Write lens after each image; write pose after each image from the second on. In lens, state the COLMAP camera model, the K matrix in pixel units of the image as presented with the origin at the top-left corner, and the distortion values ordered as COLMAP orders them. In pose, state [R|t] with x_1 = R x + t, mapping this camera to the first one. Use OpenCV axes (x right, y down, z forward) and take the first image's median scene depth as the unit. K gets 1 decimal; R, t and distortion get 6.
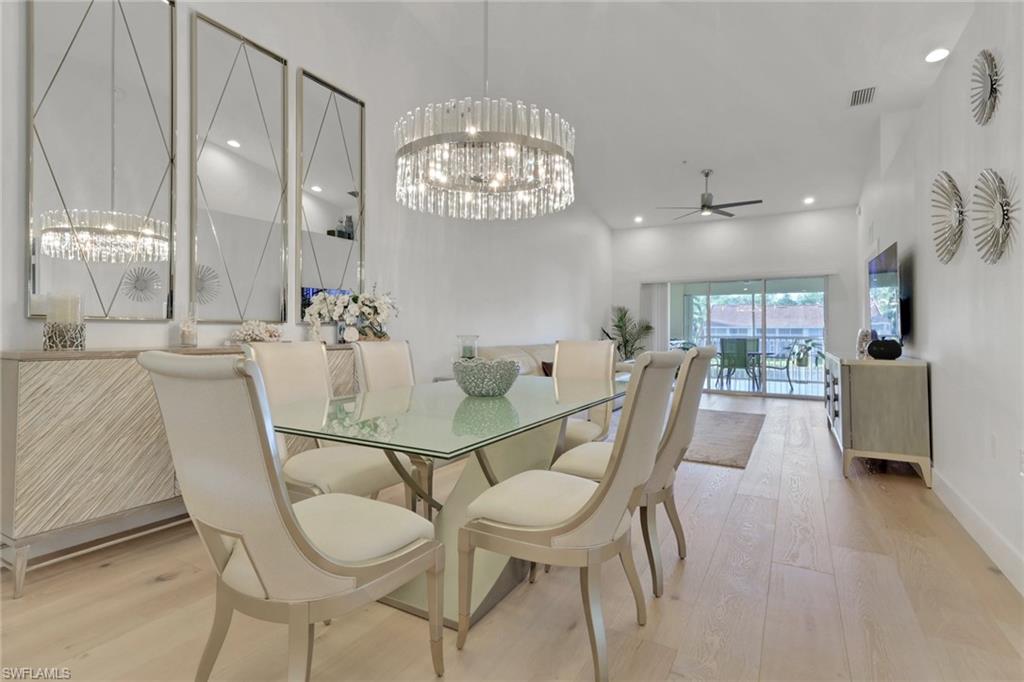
lens RADIAL K [[488.7, 0, 494.8], [0, 488.7, 323.8], [0, 0, 1]] dist [0.000336, 0.001024]
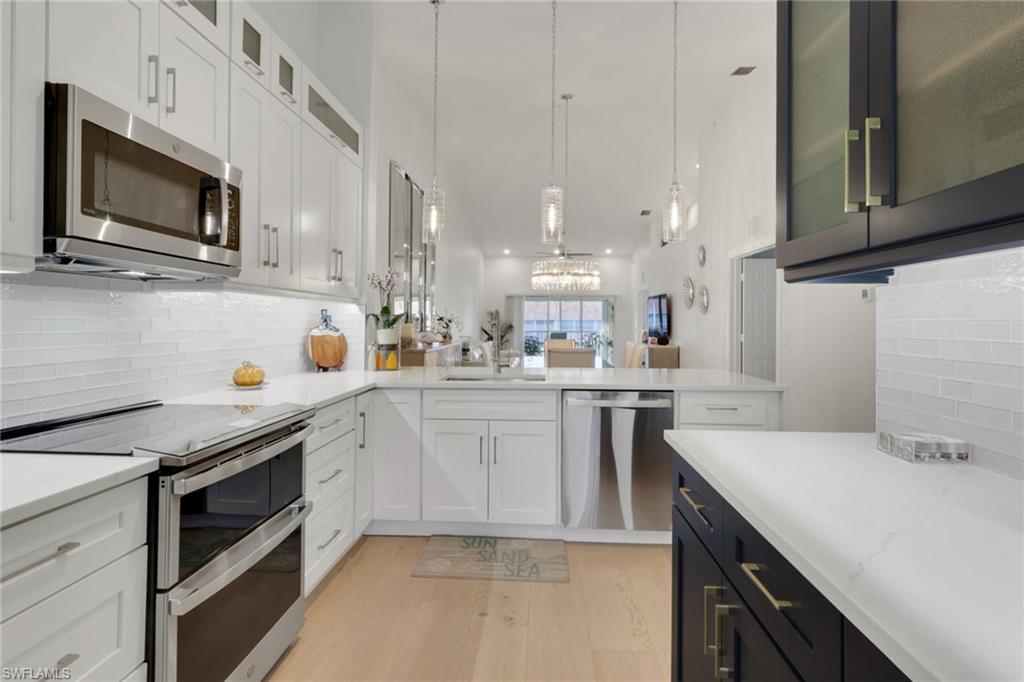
lens RADIAL K [[488.7, 0, 494.8], [0, 488.7, 323.8], [0, 0, 1]] dist [0.000336, 0.001024]
pose [[0.903169, 0.000070, 0.429285, -0.354072], [-0.007632, 0.999845, 0.015895, -0.022910], [-0.429217, -0.017632, 0.903029, -0.289401]]
